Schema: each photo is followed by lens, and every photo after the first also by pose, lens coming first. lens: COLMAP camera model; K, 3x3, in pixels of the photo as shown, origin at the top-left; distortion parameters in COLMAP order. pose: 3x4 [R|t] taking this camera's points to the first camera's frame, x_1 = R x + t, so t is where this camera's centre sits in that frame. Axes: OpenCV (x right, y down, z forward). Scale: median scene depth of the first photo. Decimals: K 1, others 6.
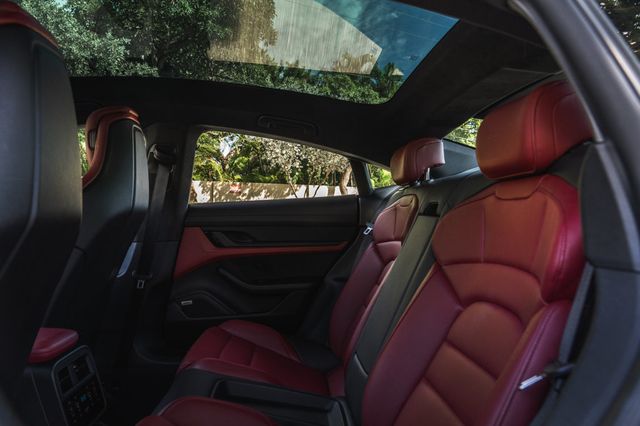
lens RADIAL K [[447.6, 0, 308.9], [0, 447.6, 213.4], [0, 0, 1]] dist [-0.006247, -0.003044]
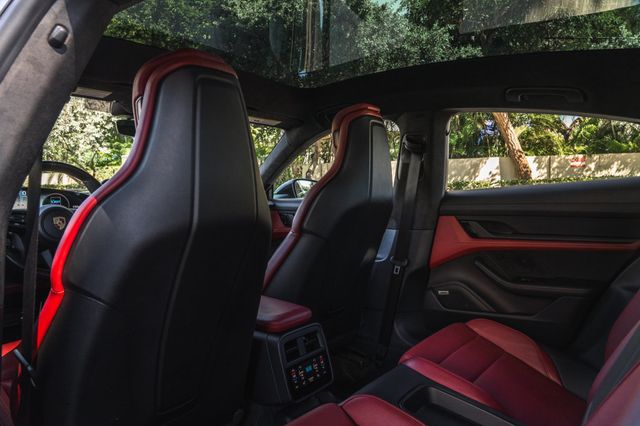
lens RADIAL K [[434.4, 0, 316.6], [0, 434.4, 213.1], [0, 0, 1]] dist [-0.003847, 0.001776]
pose [[0.754338, 0.012463, -0.656368, 0.148909], [0.019651, 0.998943, 0.041551, -0.020719], [0.656192, -0.044242, 0.753296, 0.115383]]
